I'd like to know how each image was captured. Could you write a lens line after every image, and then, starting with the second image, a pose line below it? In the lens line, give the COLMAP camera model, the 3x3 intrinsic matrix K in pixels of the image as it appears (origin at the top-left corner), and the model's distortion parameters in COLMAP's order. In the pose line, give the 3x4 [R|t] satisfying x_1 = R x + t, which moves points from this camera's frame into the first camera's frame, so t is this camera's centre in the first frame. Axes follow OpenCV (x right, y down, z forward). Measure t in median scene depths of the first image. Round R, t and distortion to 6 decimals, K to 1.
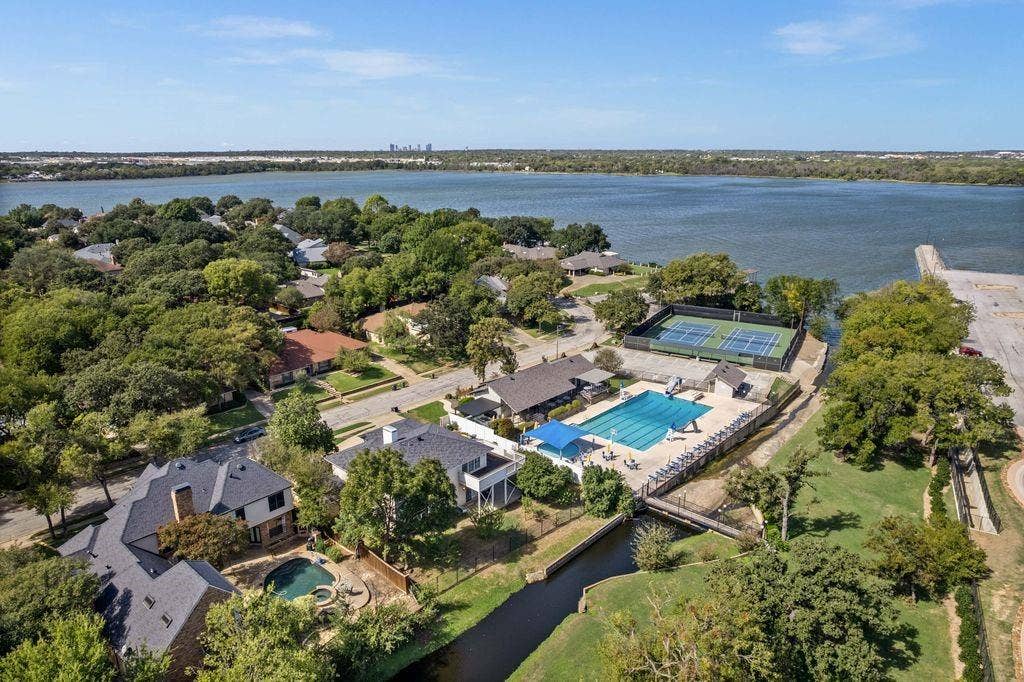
lens RADIAL K [[664.8, 0, 513.9], [0, 664.8, 329.9], [0, 0, 1]] dist [-0.054983, 0.041346]
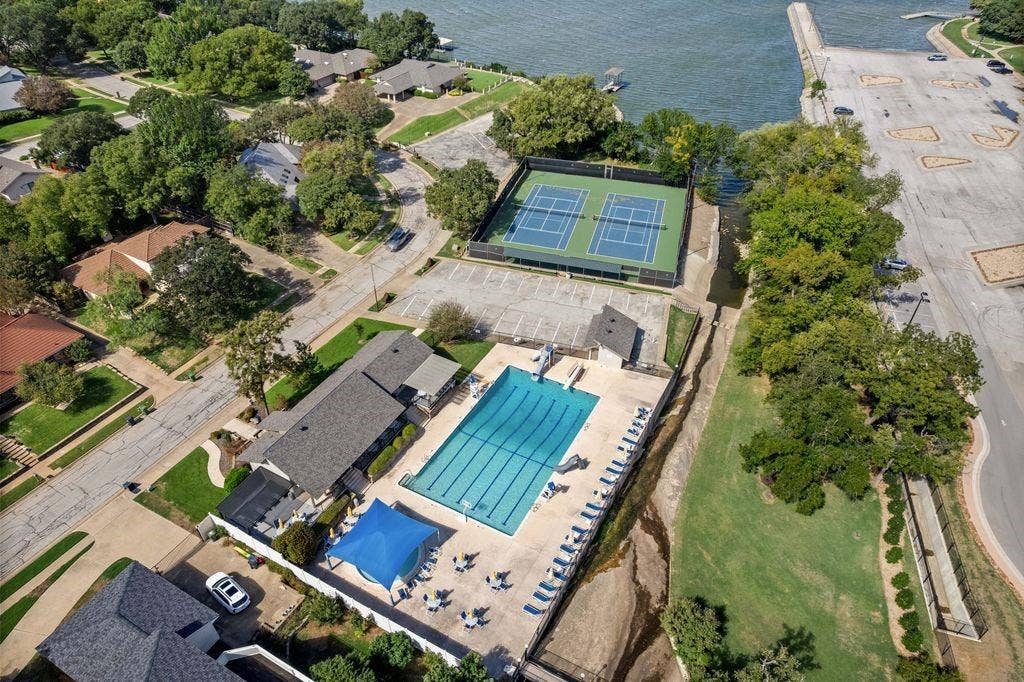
lens RADIAL K [[664.8, 0, 517.1], [0, 664.8, 334.1], [0, 0, 1]] dist [-0.054983, 0.041346]
pose [[0.970608, -0.143218, 0.193414, 0.078102], [0.059302, 0.921206, 0.384530, -0.220021], [-0.233245, -0.361758, 0.902623, 0.364299]]
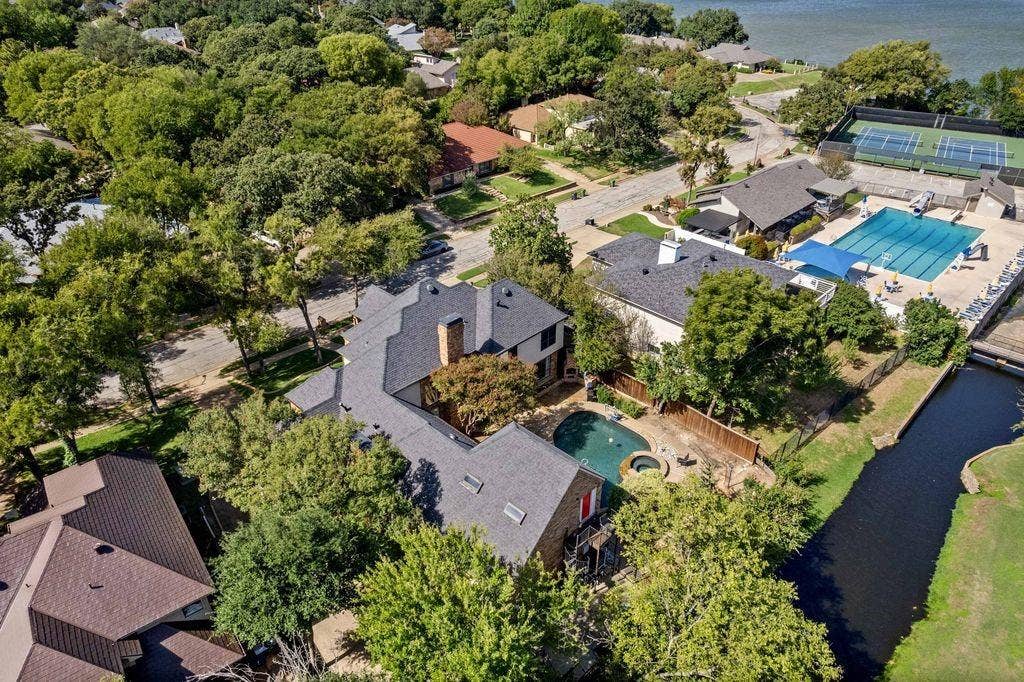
lens RADIAL K [[664.8, 0, 514.5], [0, 664.8, 346.4], [0, 0, 1]] dist [-0.054983, 0.041346]
pose [[0.998413, 0.029241, -0.048121, -0.211993], [-0.014242, 0.957946, 0.286595, 0.031562], [0.054478, -0.285455, 0.956843, 0.159608]]
